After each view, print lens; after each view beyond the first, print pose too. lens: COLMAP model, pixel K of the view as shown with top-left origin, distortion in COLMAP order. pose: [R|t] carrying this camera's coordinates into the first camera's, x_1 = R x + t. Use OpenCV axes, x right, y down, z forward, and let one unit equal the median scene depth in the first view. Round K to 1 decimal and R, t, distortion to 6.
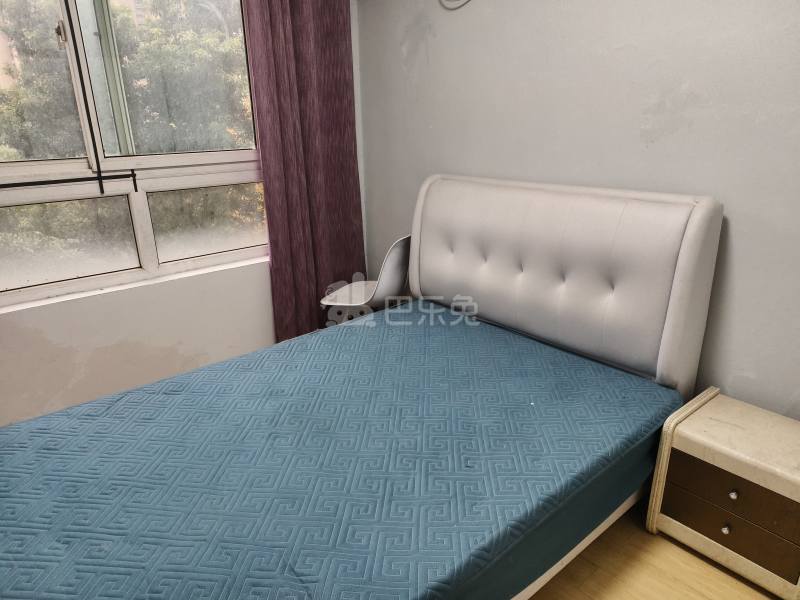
lens RADIAL K [[547.1, 0, 408.6], [0, 547.1, 299.6], [0, 0, 1]] dist [0.003135, -0.002173]
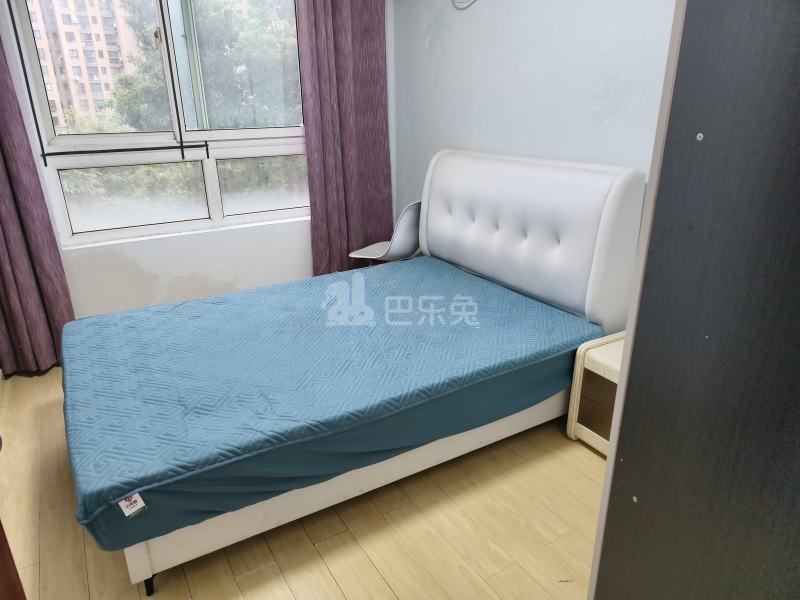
lens RADIAL K [[544.0, 0, 400.0], [0, 544.0, 300.0], [0, 0, 1]] dist [0.002715, -0.001742]
pose [[0.984916, 0.062109, -0.161500, 0.175093], [-0.057391, 0.997782, 0.033721, 0.066467], [0.163237, -0.023944, 0.986296, -0.198550]]
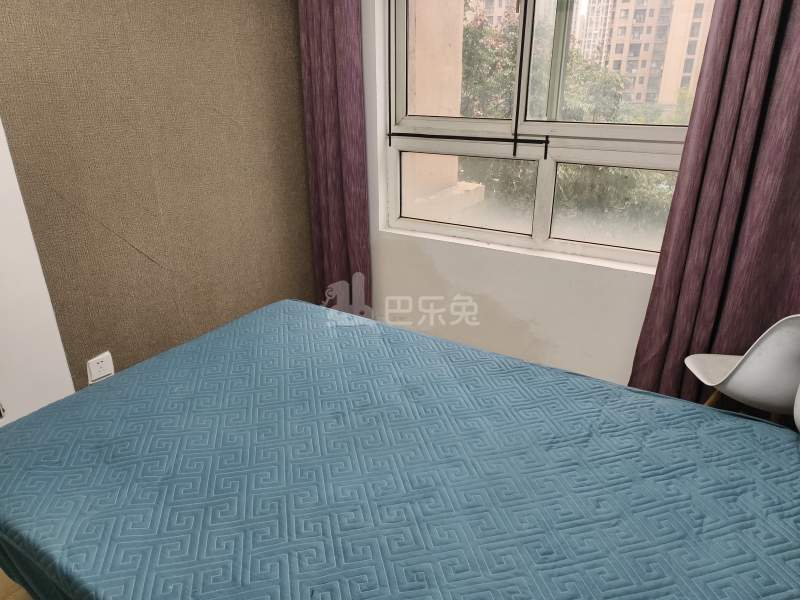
lens RADIAL K [[544.0, 0, 400.0], [0, 544.0, 300.0], [0, 0, 1]] dist [0.002715, -0.001742]
pose [[0.313103, 0.364228, -0.877100, 0.356098], [-0.316813, 0.910692, 0.265083, -0.144232], [0.895319, 0.194879, 0.400533, 0.434108]]
